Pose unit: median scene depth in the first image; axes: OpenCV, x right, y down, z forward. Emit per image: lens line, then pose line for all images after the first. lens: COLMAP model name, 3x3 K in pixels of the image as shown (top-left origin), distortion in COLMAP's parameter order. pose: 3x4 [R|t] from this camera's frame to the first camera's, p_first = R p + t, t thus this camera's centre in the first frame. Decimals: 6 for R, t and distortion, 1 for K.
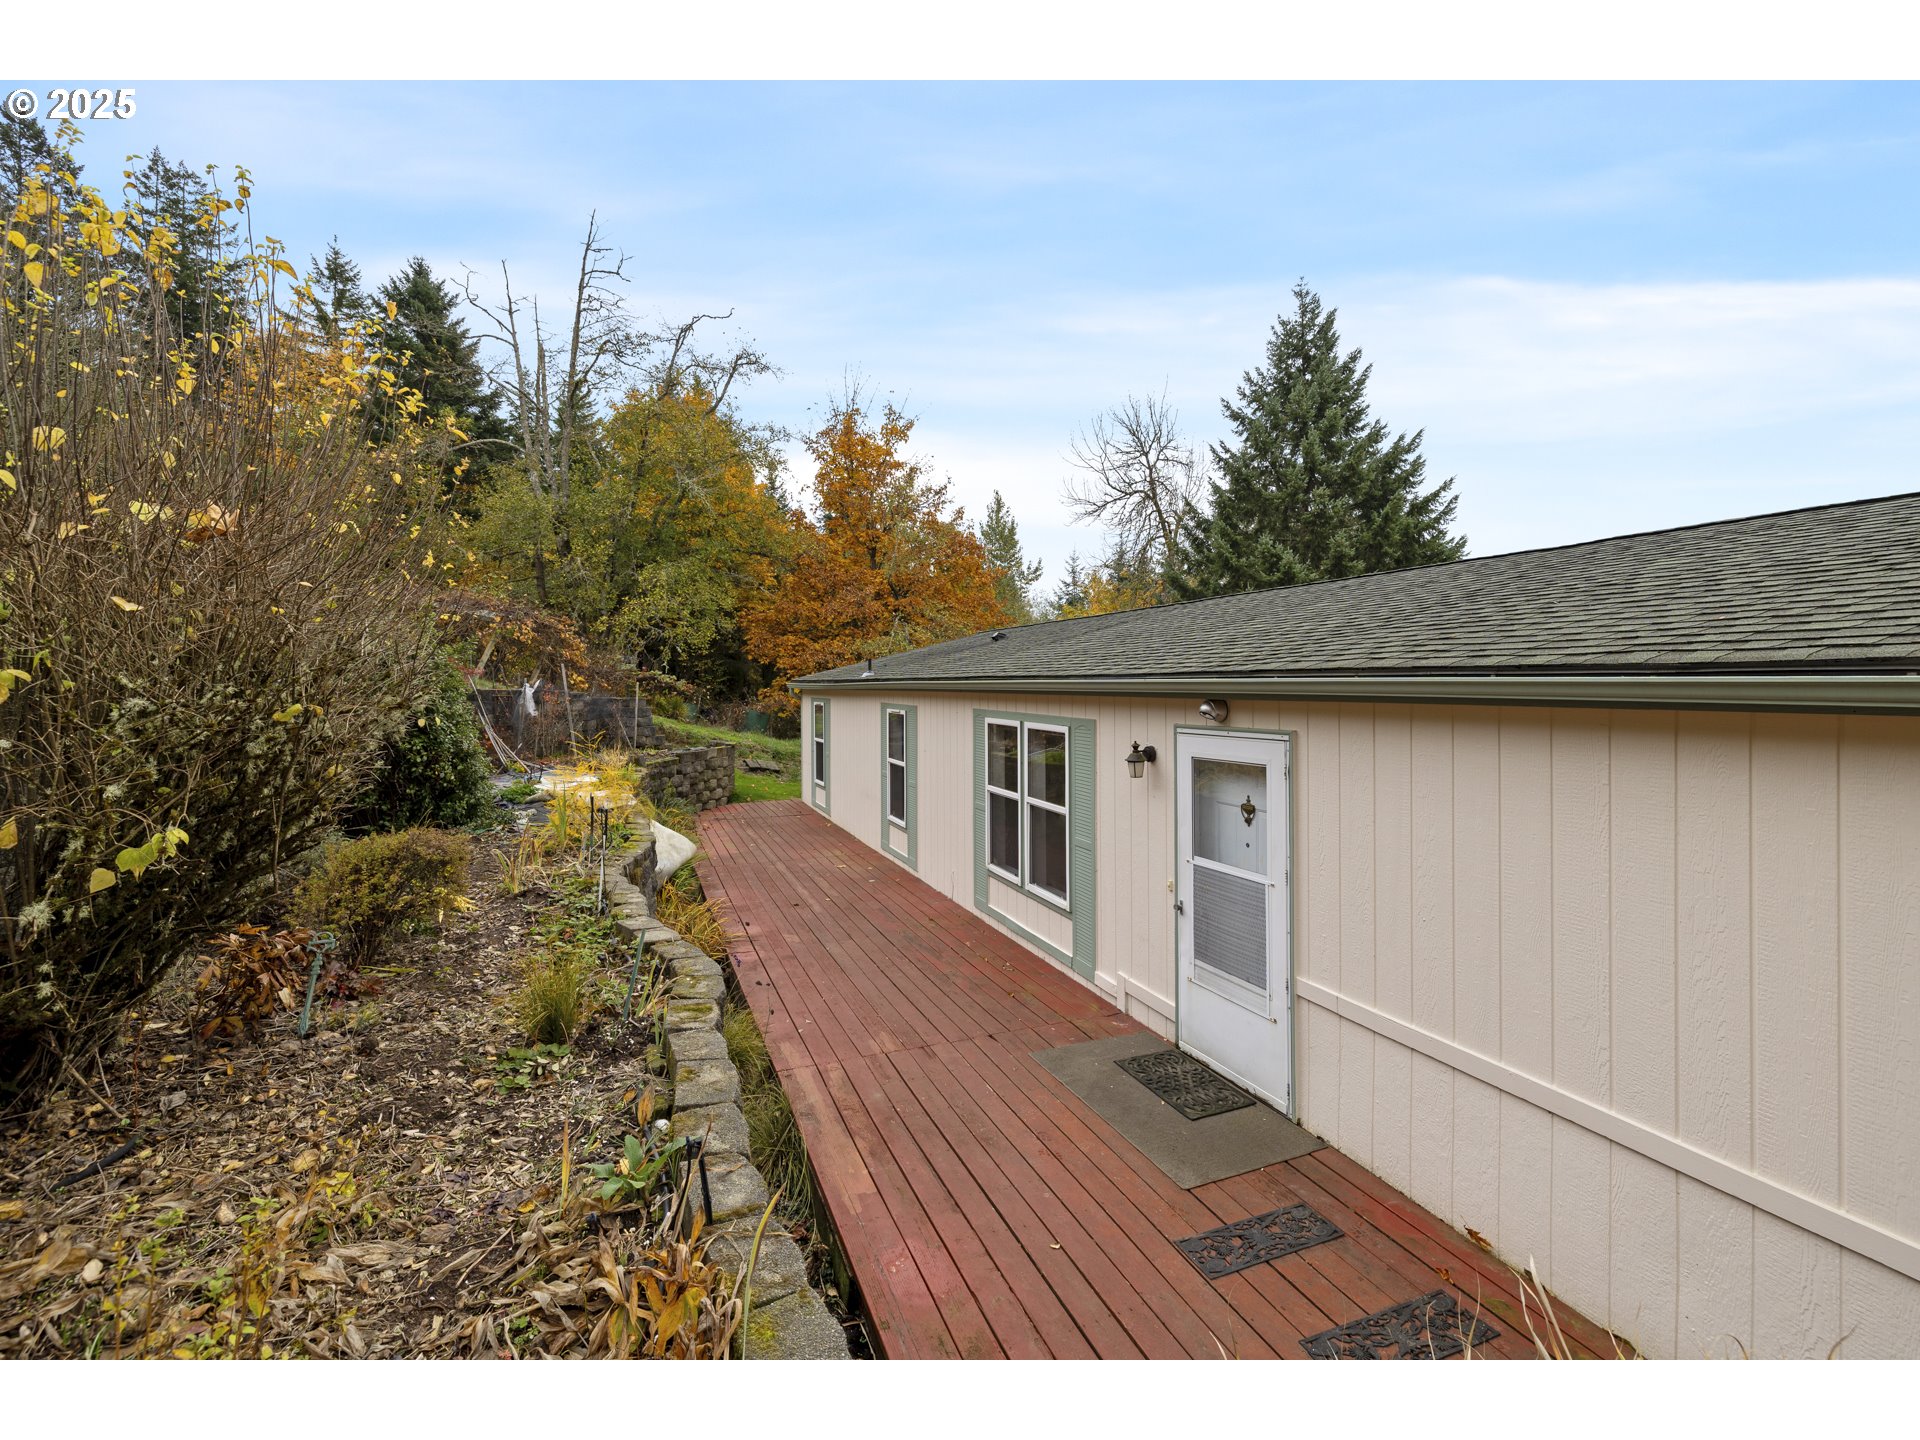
lens RADIAL K [[816.5, 0, 957.5], [0, 816.5, 681.9], [0, 0, 1]] dist [0.002678, -0.000435]
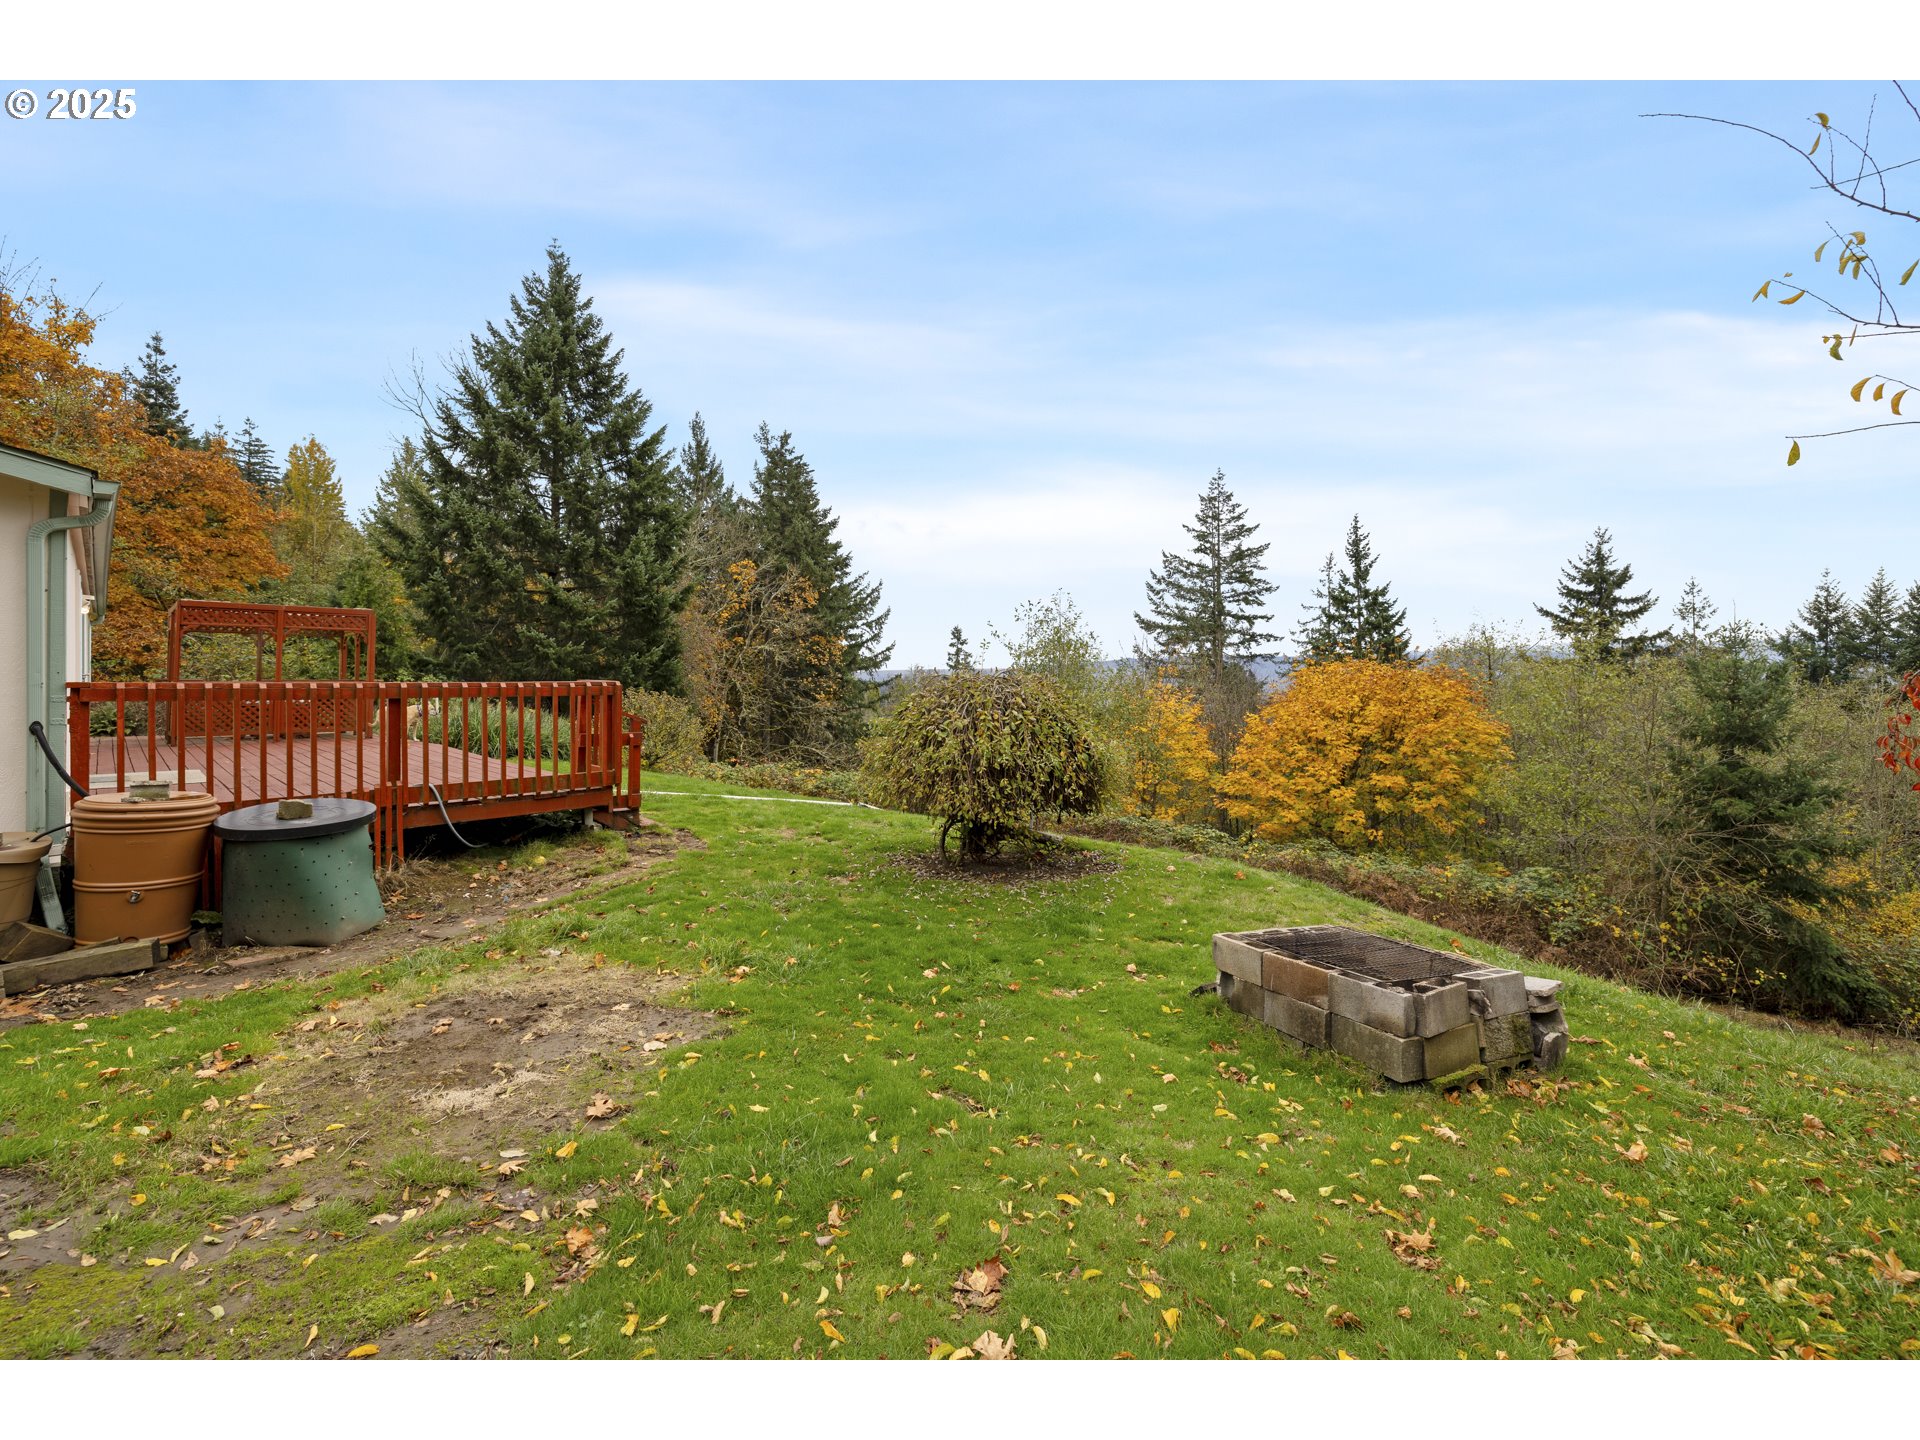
lens RADIAL K [[816.5, 0, 934.2], [0, 816.5, 666.4], [0, 0, 1]] dist [0.002678, -0.000435]
pose [[0.920771, -0.003314, 0.390090, 0.466657], [0.003509, 0.999994, 0.000212, 0.039192], [-0.390089, 0.001174, 0.920777, -0.119991]]
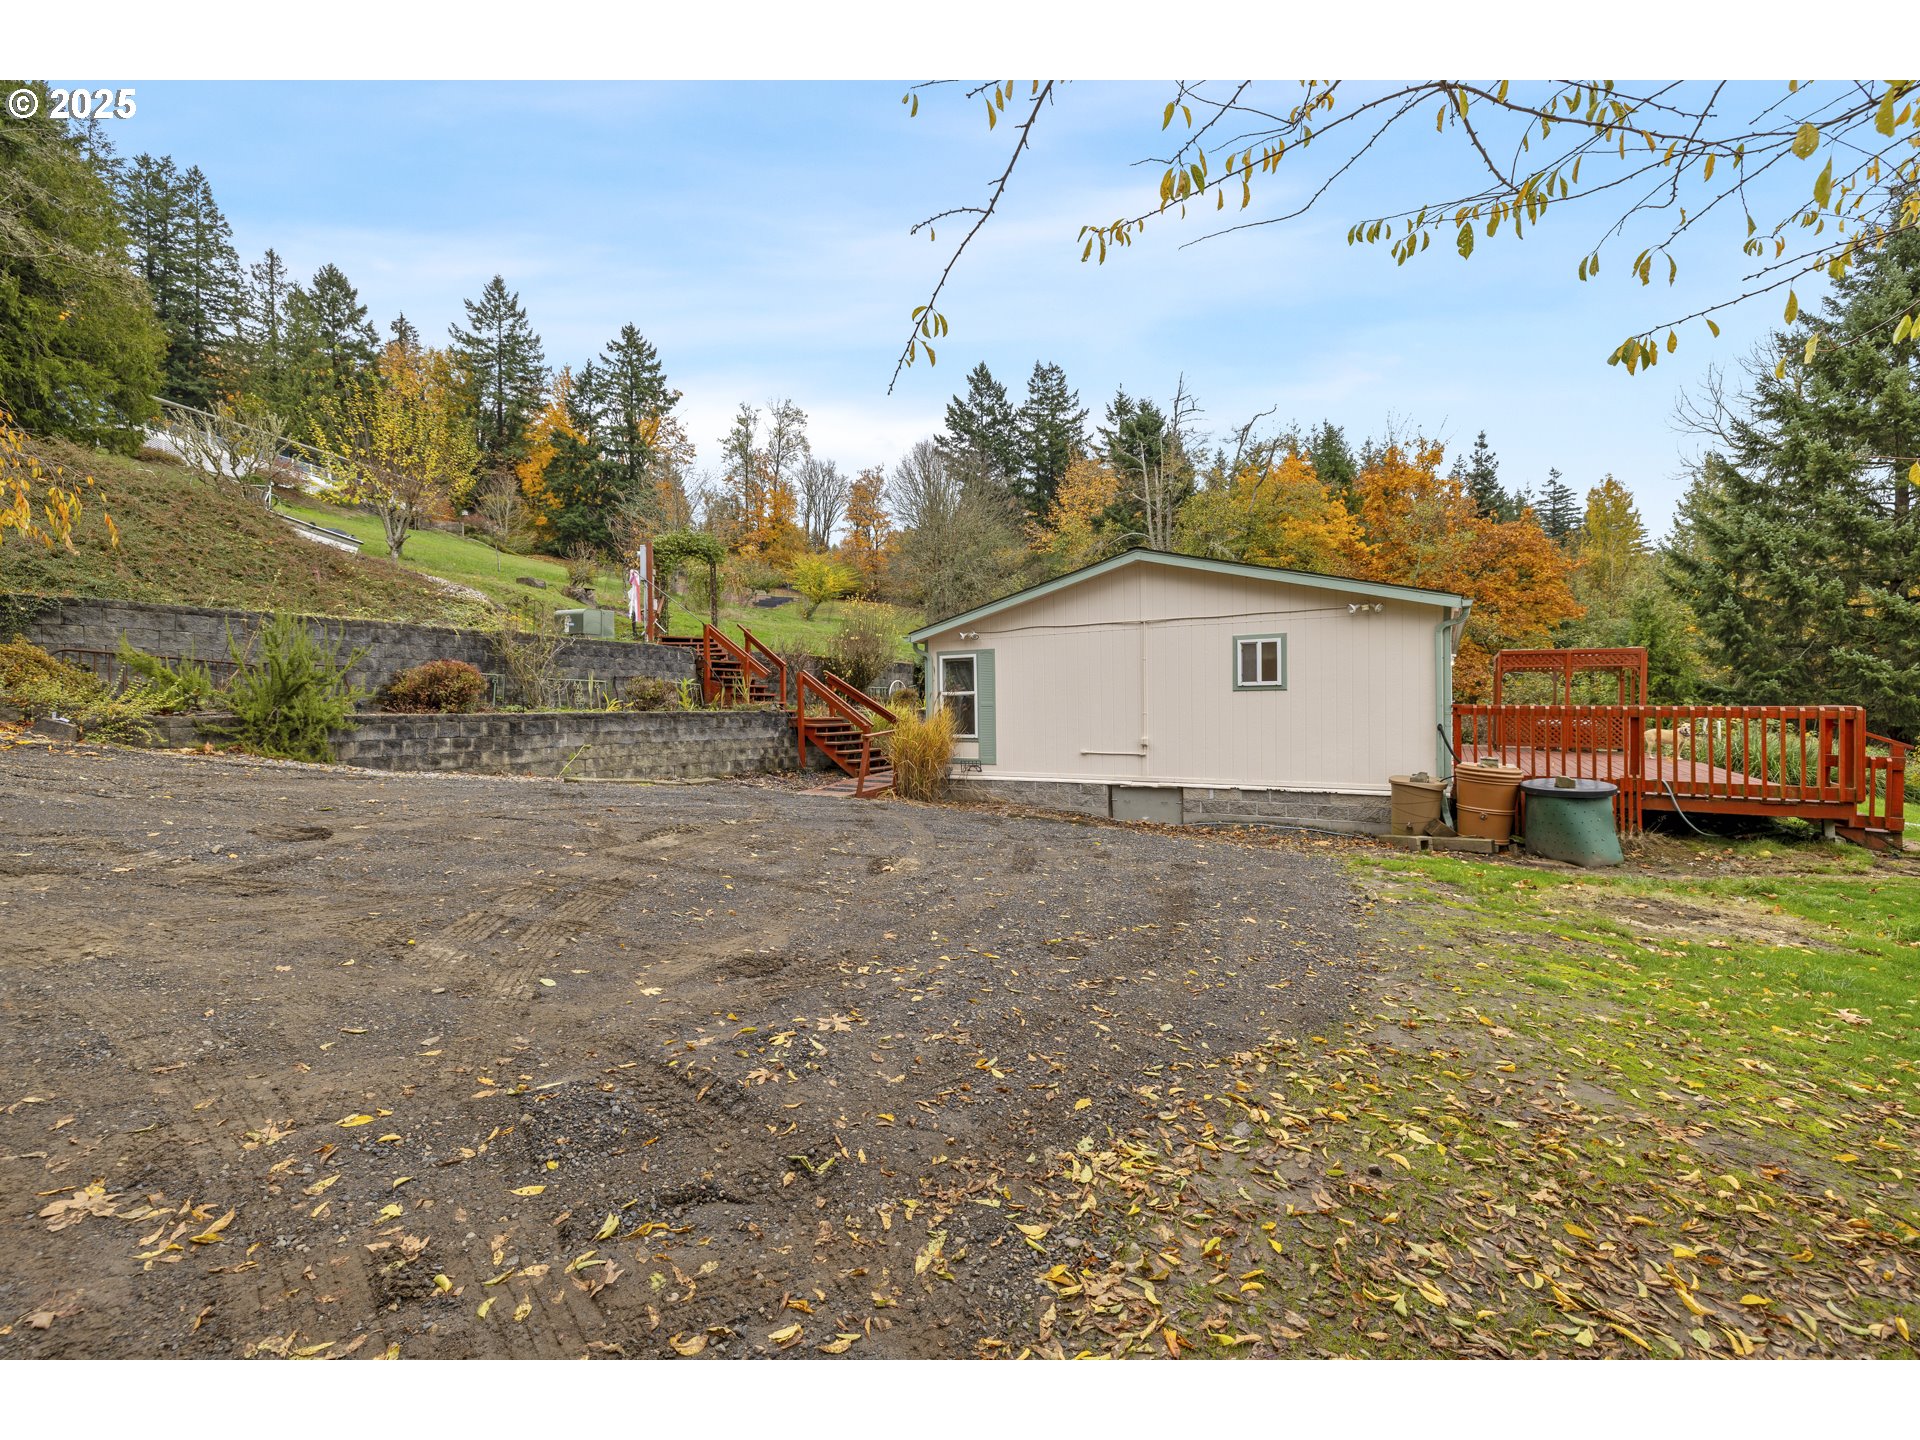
lens RADIAL K [[816.5, 0, 968.9], [0, 816.5, 699.6], [0, 0, 1]] dist [0.002678, -0.000435]
pose [[0.605548, -0.010763, -0.795736, 0.514951], [0.009287, 0.999936, -0.006457, 0.040332], [0.795754, -0.003480, 0.605610, -0.257436]]
